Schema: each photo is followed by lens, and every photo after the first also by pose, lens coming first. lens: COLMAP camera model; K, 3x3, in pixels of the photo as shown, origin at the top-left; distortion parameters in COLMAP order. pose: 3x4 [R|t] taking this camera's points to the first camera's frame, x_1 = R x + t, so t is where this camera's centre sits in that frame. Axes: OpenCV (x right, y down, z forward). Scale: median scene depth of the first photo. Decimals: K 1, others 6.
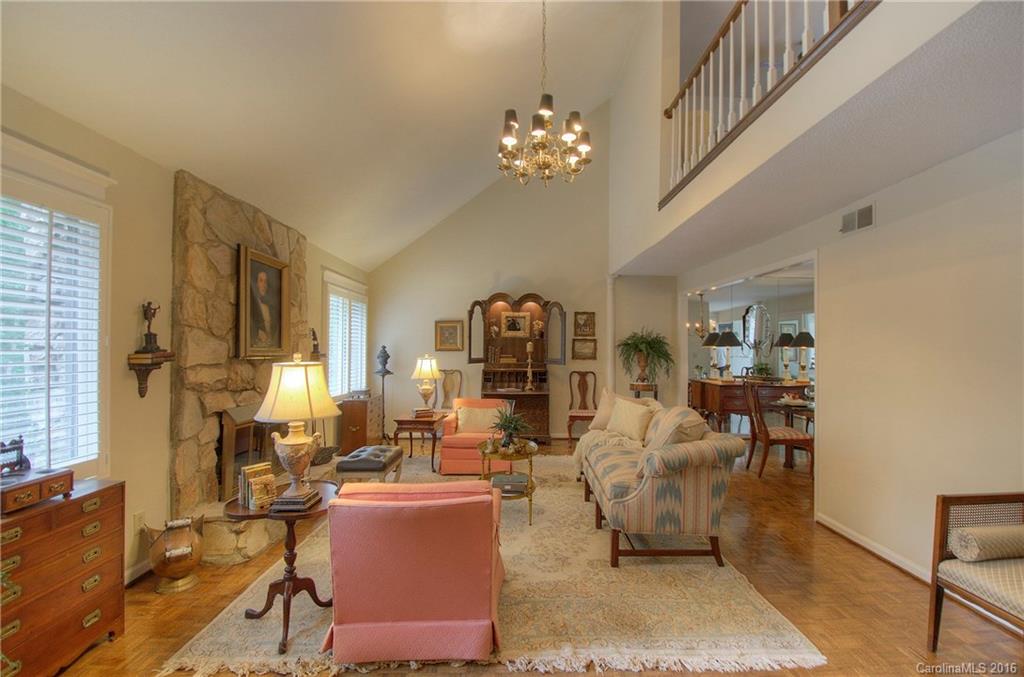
lens RADIAL K [[466.1, 0, 521.7], [0, 466.1, 339.7], [0, 0, 1]] dist [-0.007774, -0.002860]
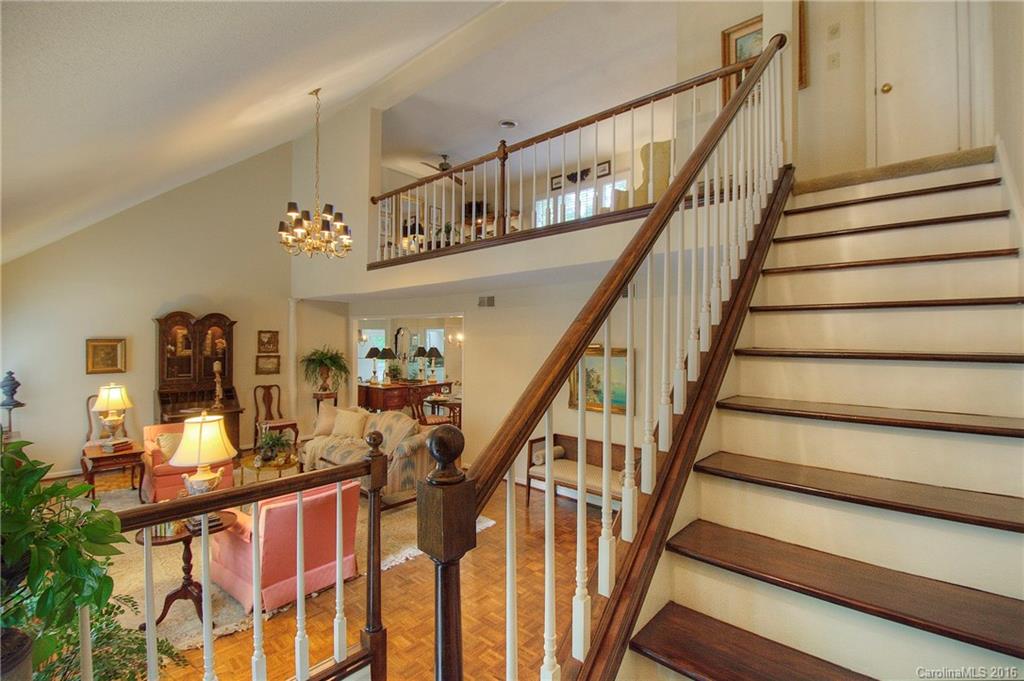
lens RADIAL K [[466.1, 0, 512.8], [0, 466.1, 342.3], [0, 0, 1]] dist [-0.007774, -0.002860]
pose [[0.689853, -0.006843, 0.723917, -0.271420], [-0.013696, 0.999653, 0.022501, -0.067955], [-0.723819, -0.025437, 0.689520, -0.177836]]
